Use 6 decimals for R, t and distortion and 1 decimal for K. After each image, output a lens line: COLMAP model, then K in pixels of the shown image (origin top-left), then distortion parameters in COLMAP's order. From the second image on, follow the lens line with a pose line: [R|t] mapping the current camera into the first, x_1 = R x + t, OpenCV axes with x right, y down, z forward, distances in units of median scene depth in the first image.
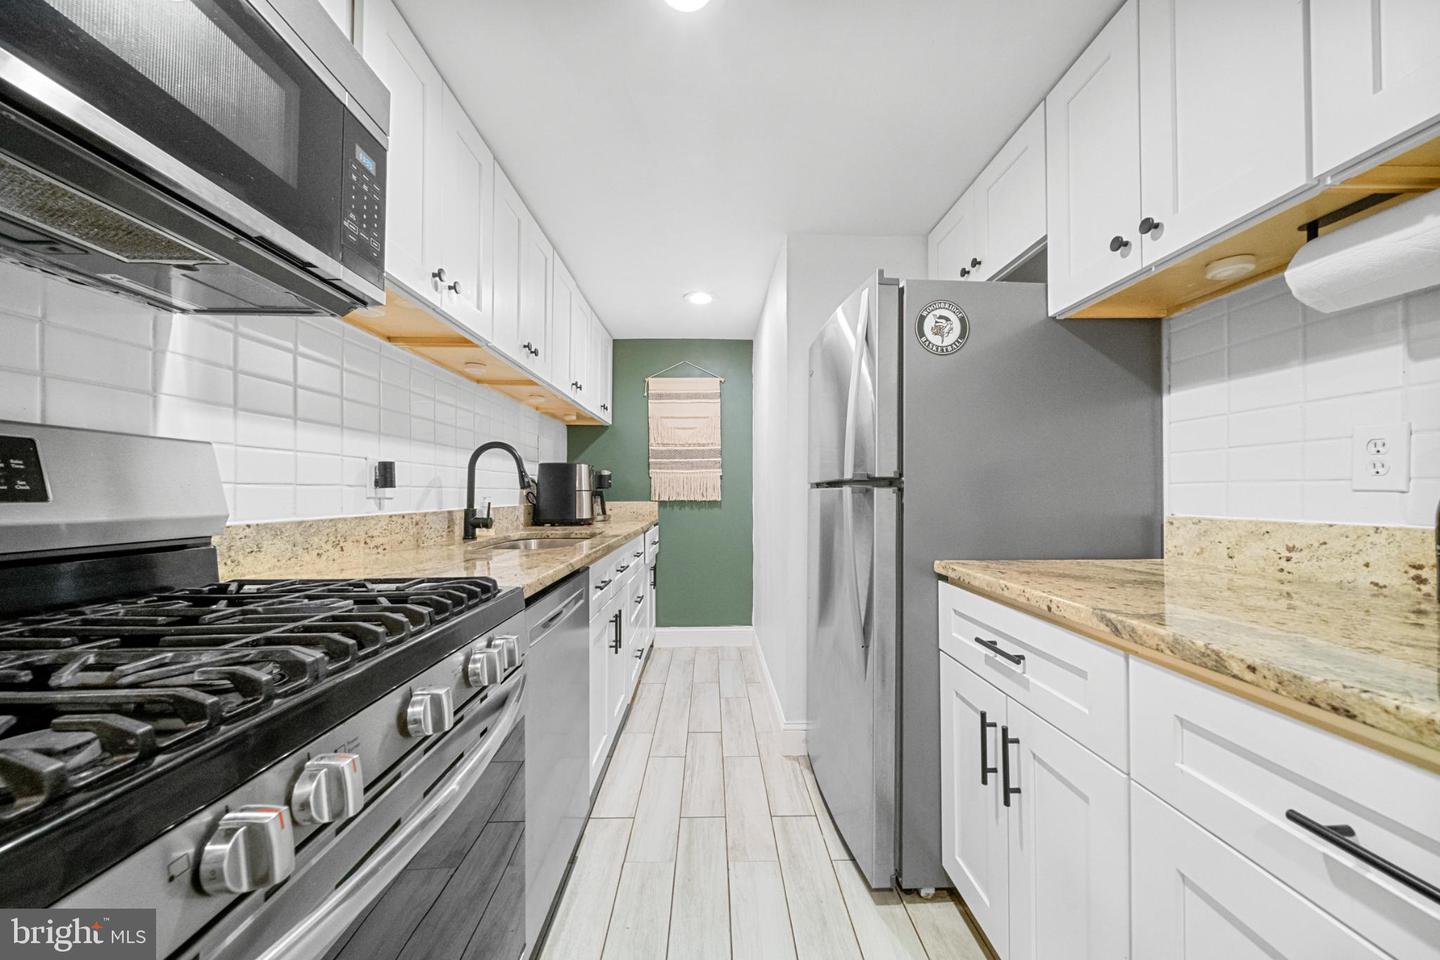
lens RADIAL K [[515.3, 0, 700.6], [0, 515.3, 490.0], [0, 0, 1]] dist [0.001816, -0.001026]
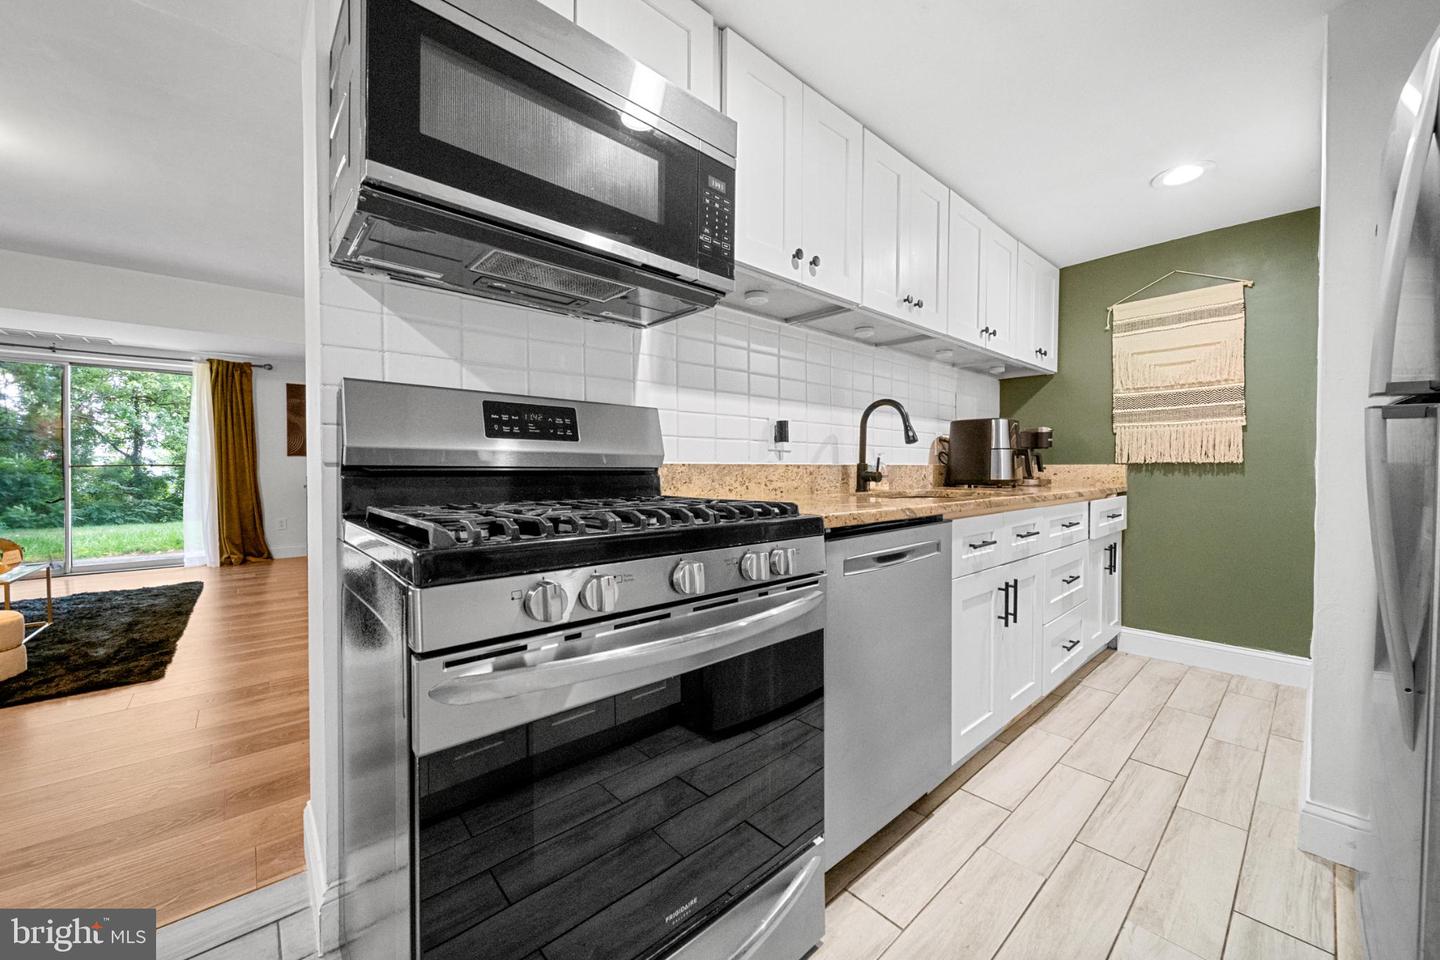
lens RADIAL K [[515.3, 0, 712.6], [0, 515.3, 476.6], [0, 0, 1]] dist [0.001816, -0.001026]
pose [[0.661142, 0.012939, -0.750149, 0.226604], [0.004635, 0.999762, 0.021330, 0.055916], [0.750246, -0.017579, 0.660925, 0.062833]]
